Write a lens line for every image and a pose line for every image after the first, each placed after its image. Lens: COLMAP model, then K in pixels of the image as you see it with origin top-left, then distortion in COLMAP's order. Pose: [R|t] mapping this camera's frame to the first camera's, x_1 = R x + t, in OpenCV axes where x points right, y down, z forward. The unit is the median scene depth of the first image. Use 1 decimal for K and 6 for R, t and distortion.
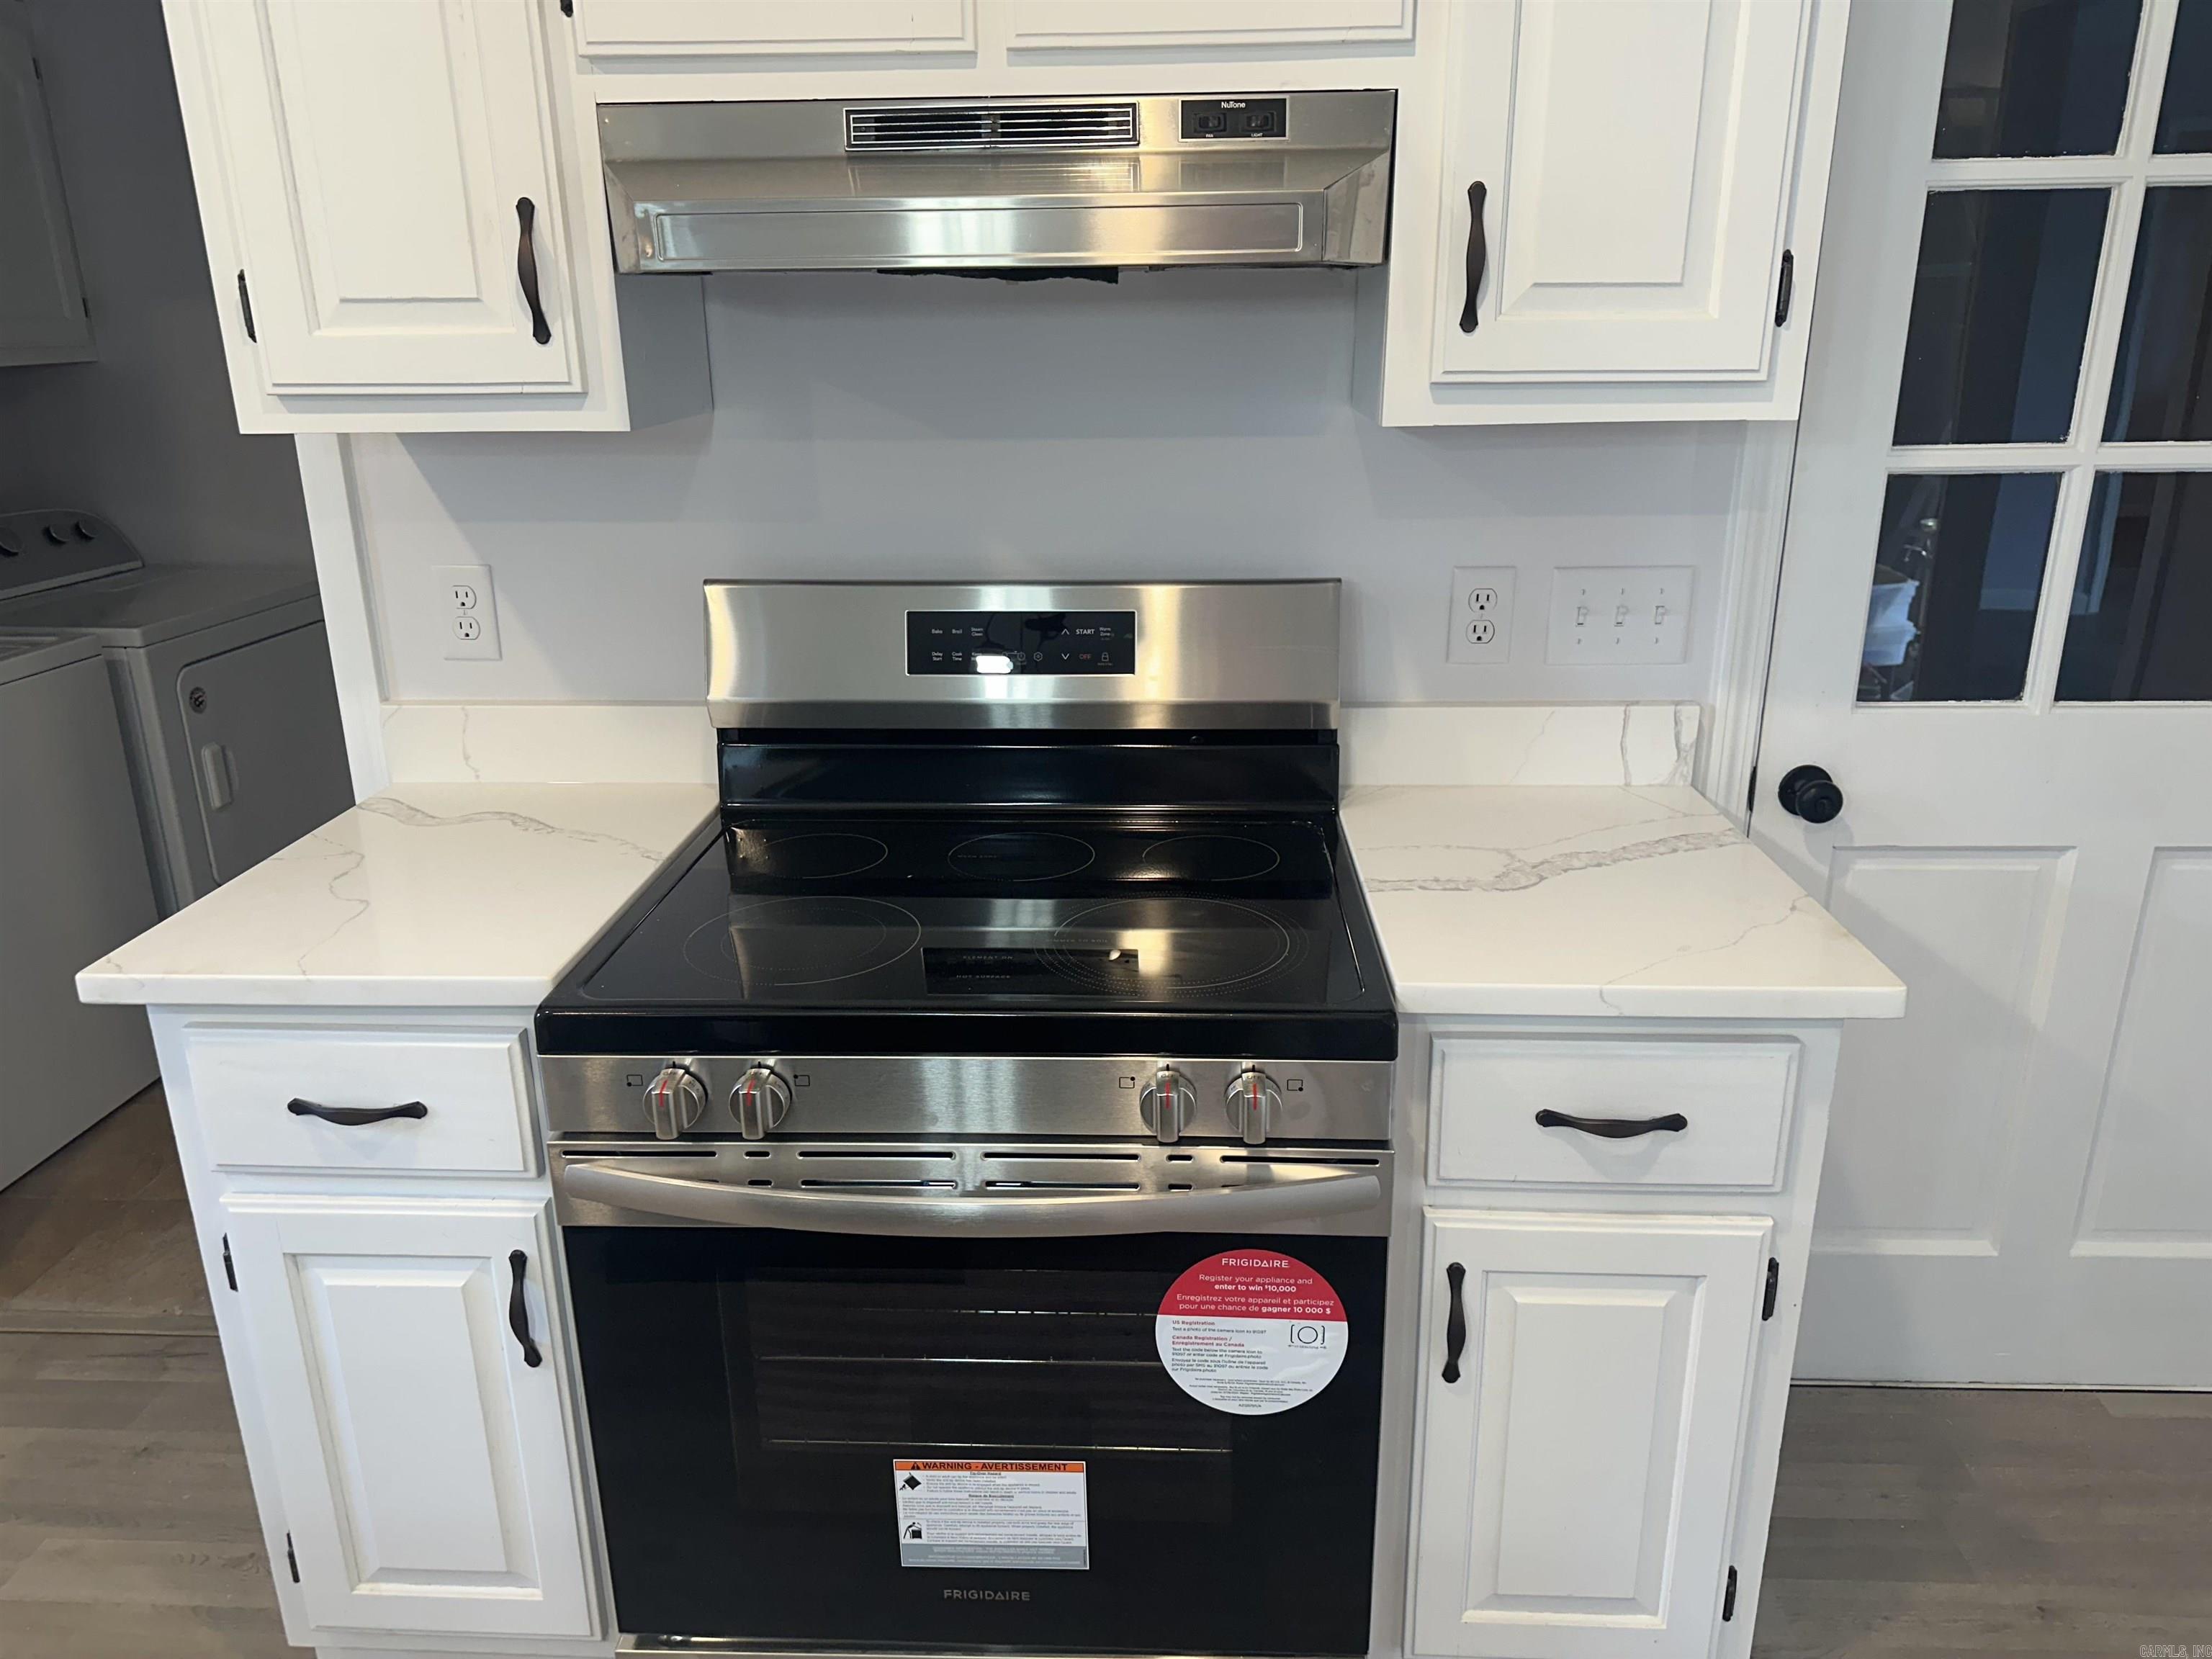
lens RADIAL K [[1551.8, 0, 1110.1], [0, 1551.8, 833.4], [0, 0, 1]] dist [0.062595, -0.069248]
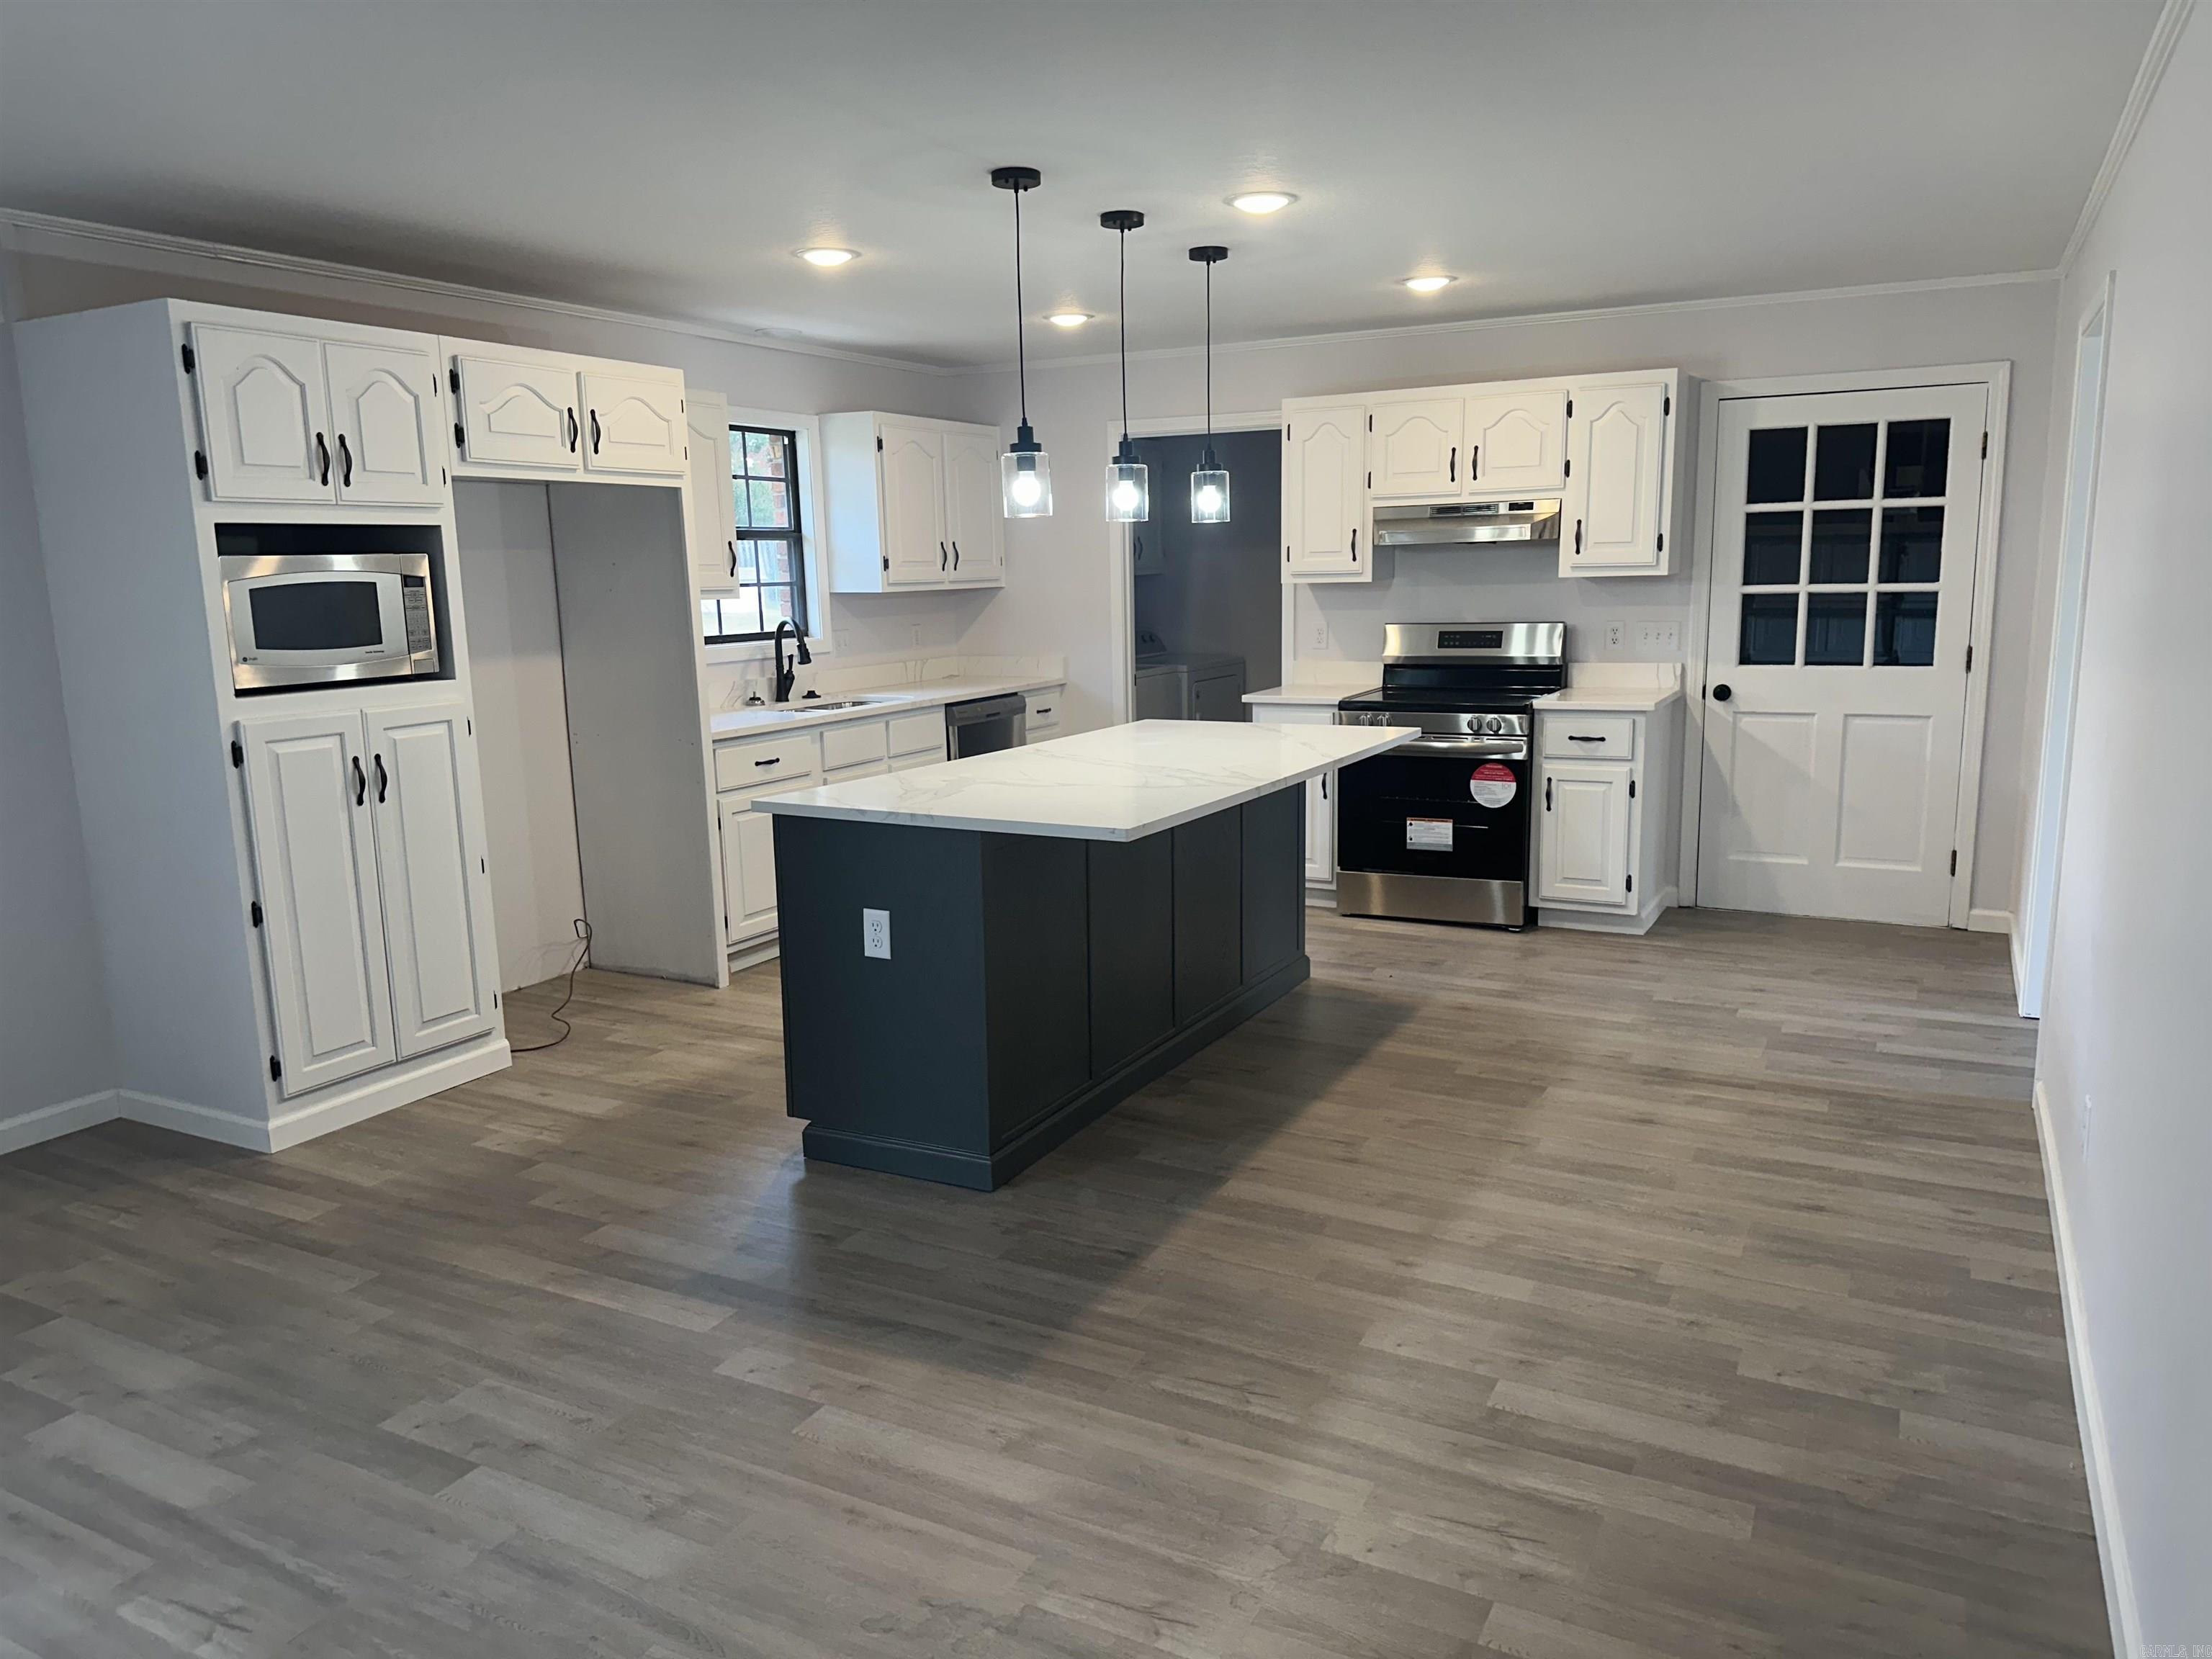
lens RADIAL K [[1540.2, 0, 1098.0], [0, 1540.2, 833.6], [0, 0, 1]] dist [0.057141, -0.048509]
pose [[0.899953, 0.066765, -0.430844, 0.866010], [-0.125258, 0.986138, -0.108825, 0.958334], [0.417606, 0.151905, 0.895841, -2.924519]]
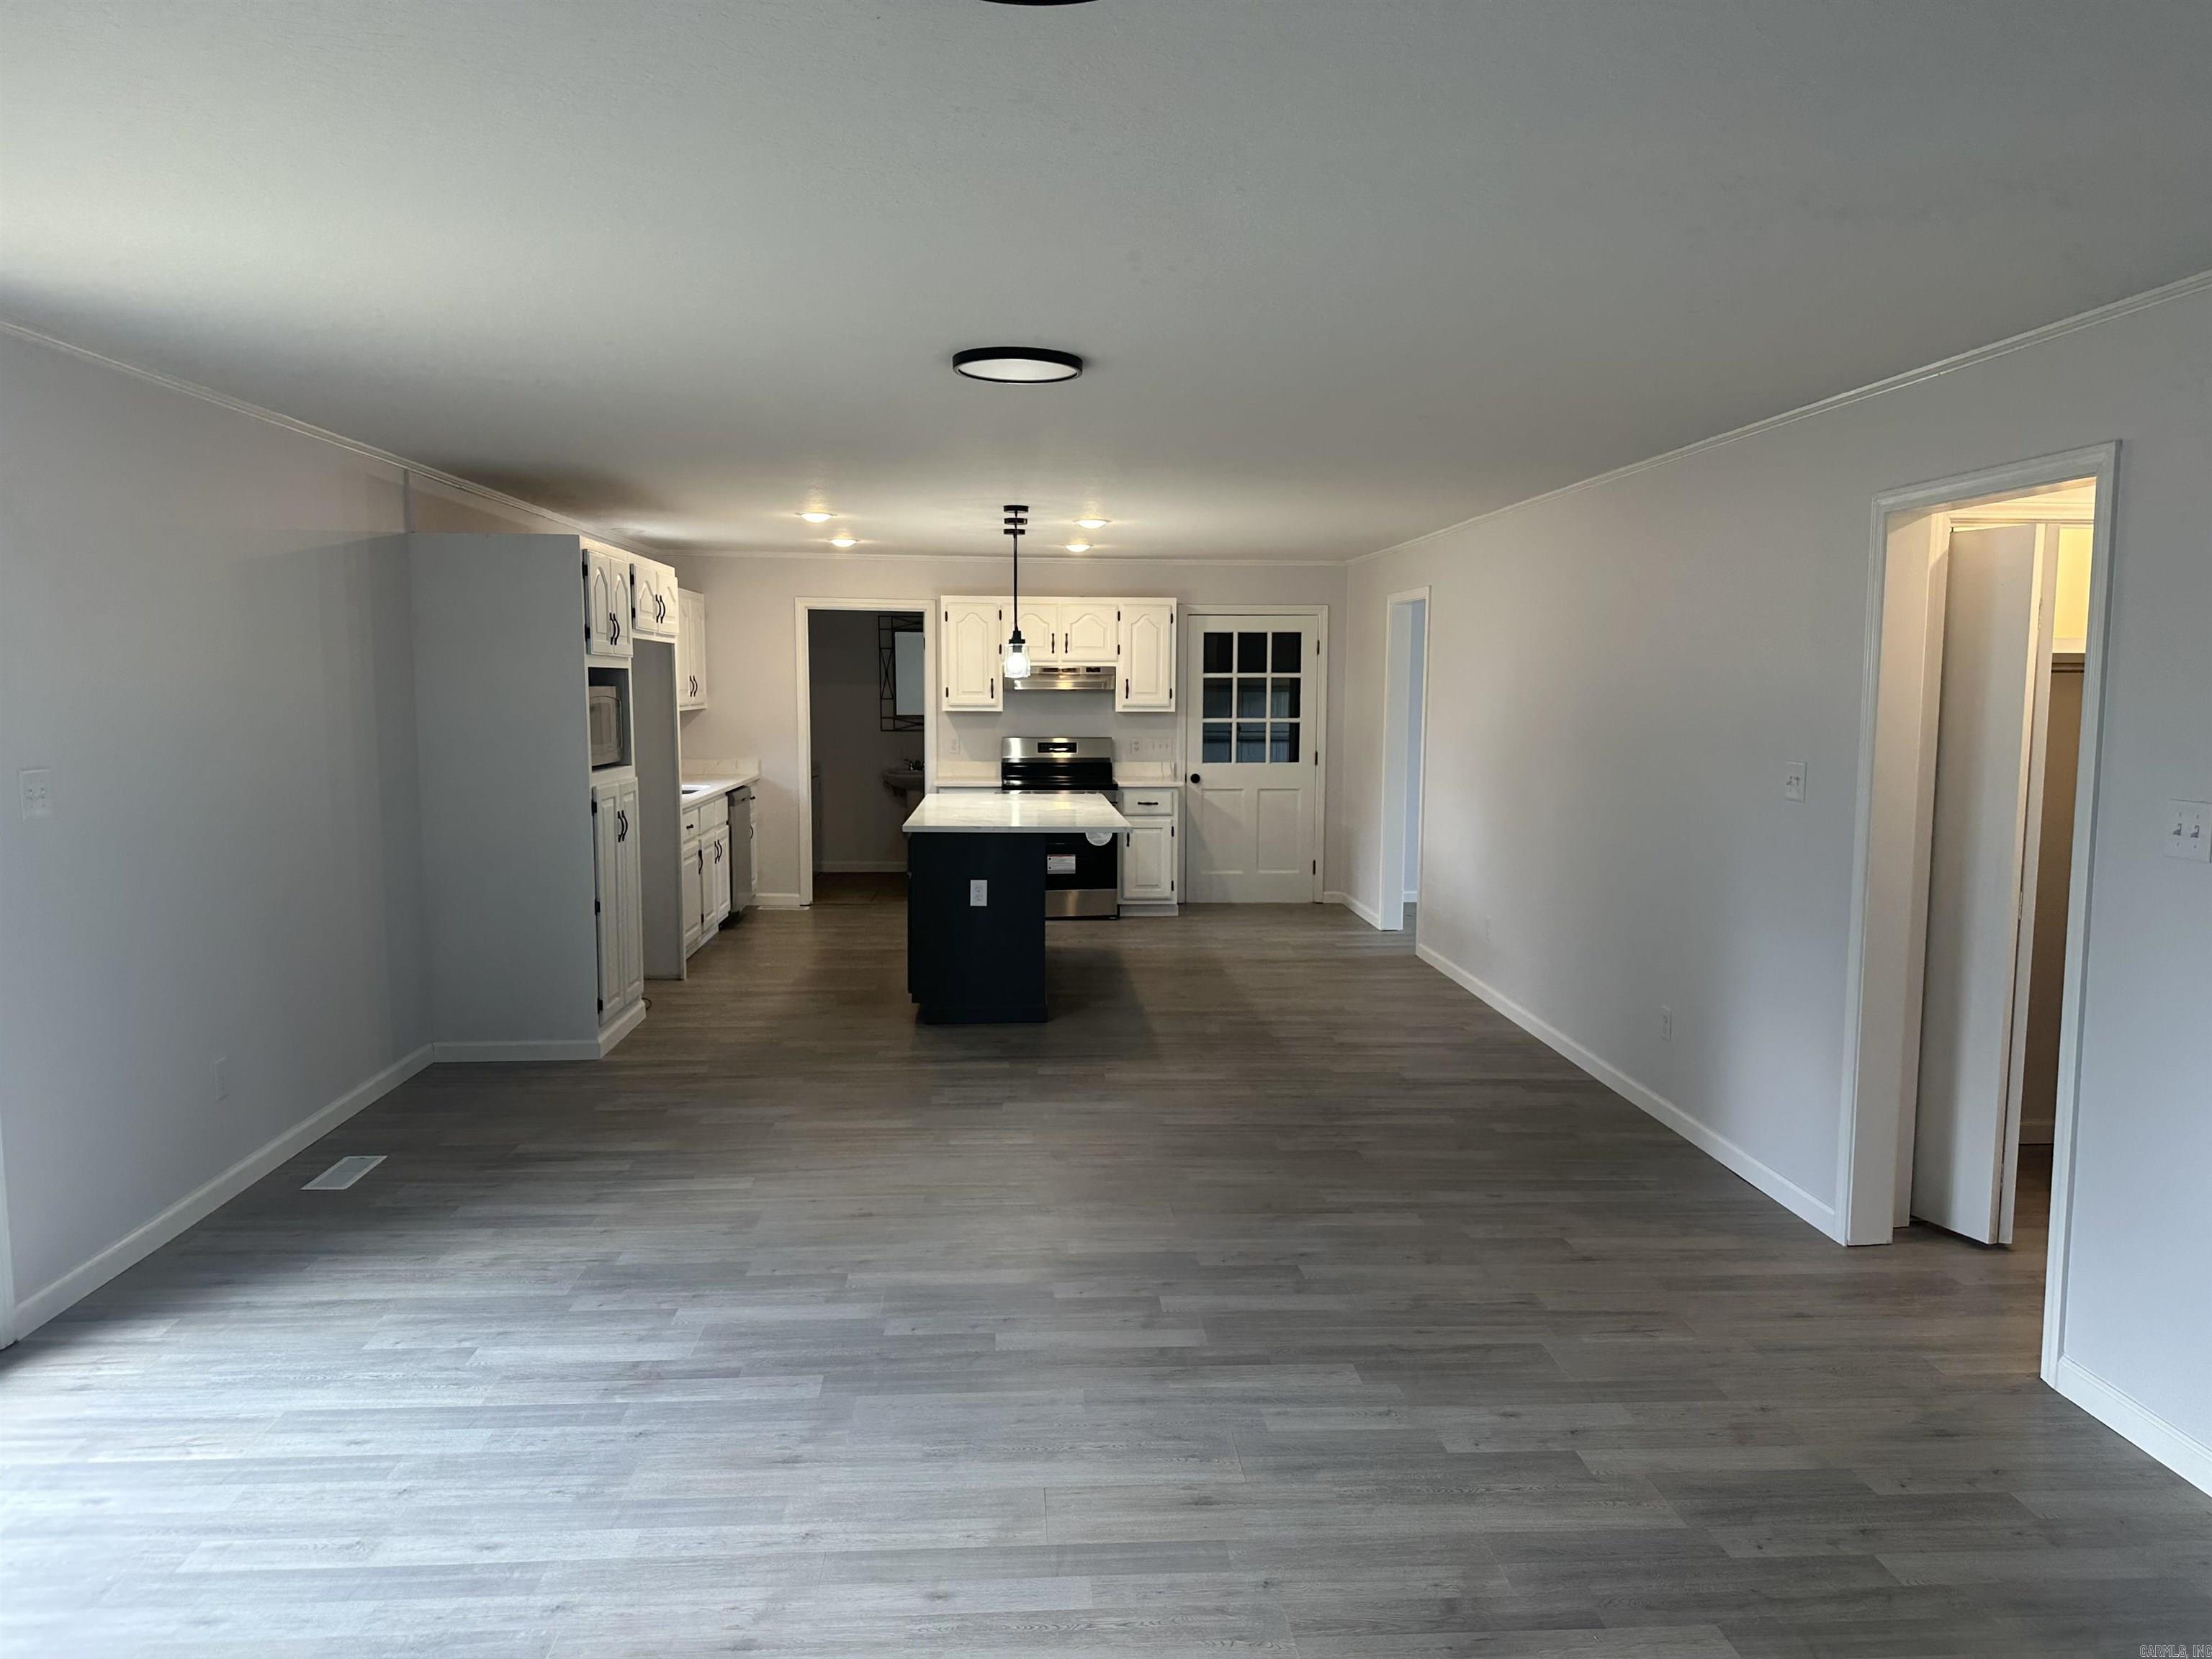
lens RADIAL K [[1558.6, 0, 1120.6], [0, 1558.6, 842.6], [0, 0, 1]] dist [0.123258, -0.117814]
pose [[0.993122, 0.002753, 0.117048, -0.593957], [0.022580, 0.976451, -0.214555, 1.747488], [-0.114882, 0.215722, 0.969673, -5.442648]]
